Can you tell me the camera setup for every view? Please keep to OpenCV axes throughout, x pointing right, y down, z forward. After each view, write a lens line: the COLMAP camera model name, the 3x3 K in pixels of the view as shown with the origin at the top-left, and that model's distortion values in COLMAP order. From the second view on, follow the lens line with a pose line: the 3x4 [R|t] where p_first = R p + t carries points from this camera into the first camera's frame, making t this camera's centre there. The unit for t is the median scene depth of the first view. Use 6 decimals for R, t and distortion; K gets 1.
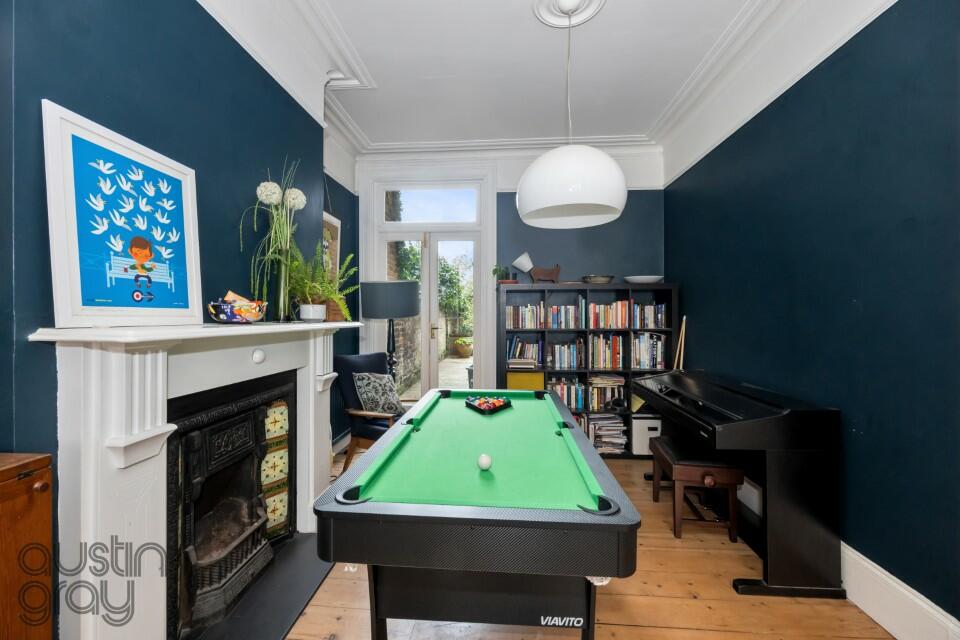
lens RADIAL K [[387.9, 0, 482.1], [0, 387.9, 312.7], [0, 0, 1]] dist [-0.001900, -0.000375]
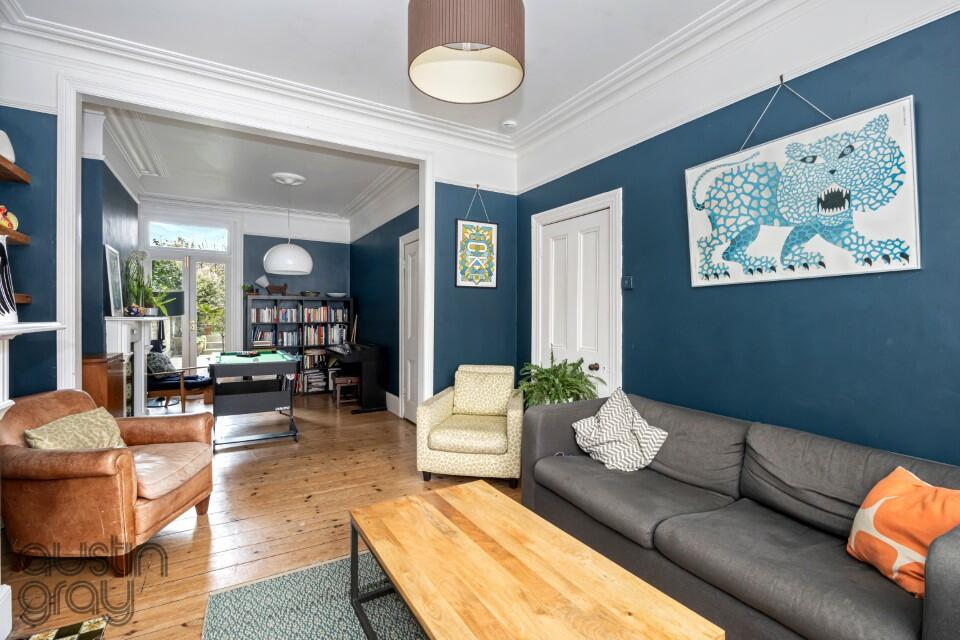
lens RADIAL K [[439.0, 0, 484.5], [0, 439.0, 314.5], [0, 0, 1]] dist [-0.001883, -0.000454]
pose [[0.818322, 0.005456, 0.574734, -0.361290], [-0.006042, 0.999981, -0.000890, 0.005531], [-0.574728, -0.002744, 0.818340, -1.976911]]
